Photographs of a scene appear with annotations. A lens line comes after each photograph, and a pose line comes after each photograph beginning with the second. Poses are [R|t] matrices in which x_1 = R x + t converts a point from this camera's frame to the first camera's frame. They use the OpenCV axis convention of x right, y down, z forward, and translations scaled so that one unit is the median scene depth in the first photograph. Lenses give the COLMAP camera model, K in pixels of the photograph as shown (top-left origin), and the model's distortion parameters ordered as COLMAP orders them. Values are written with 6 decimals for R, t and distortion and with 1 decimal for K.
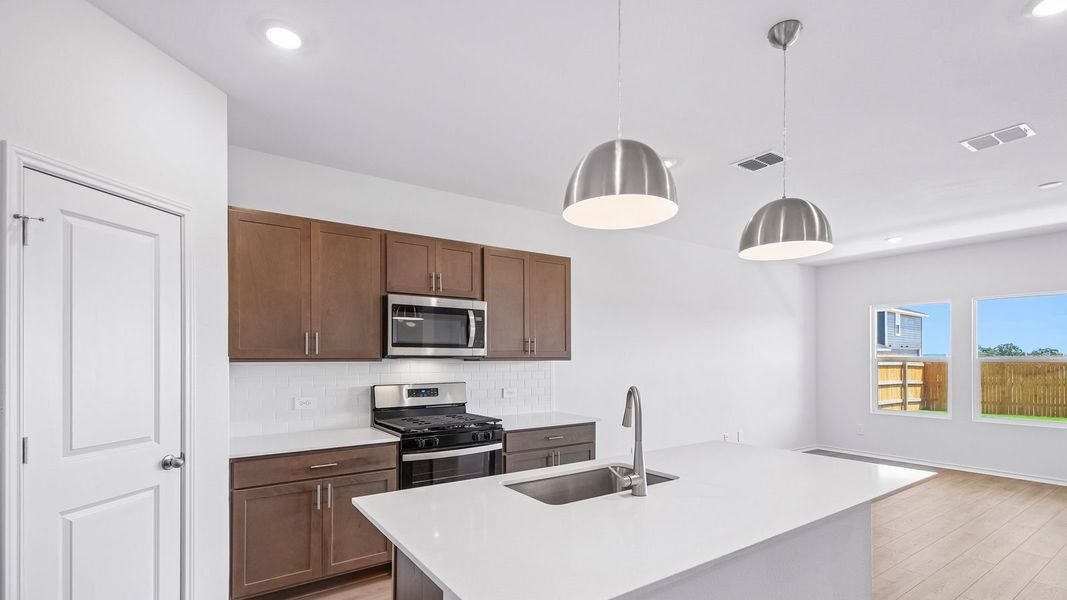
lens RADIAL K [[504.1, 0, 571.2], [0, 504.1, 358.6], [0, 0, 1]] dist [0.000073, -0.000488]
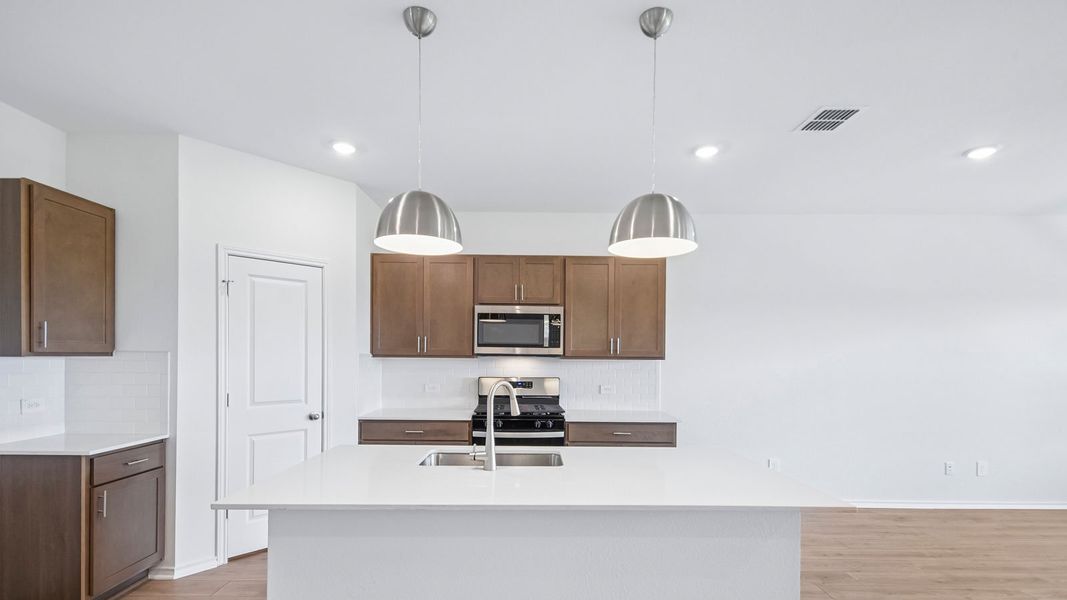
lens RADIAL K [[504.4, 0, 532.1], [0, 504.4, 367.0], [0, 0, 1]] dist [-0.000006, 0.000227]
pose [[0.807250, 0.021567, -0.589815, 0.473134], [-0.011691, 0.999720, 0.020554, -0.000210], [0.590094, -0.009697, 0.807277, 0.050283]]
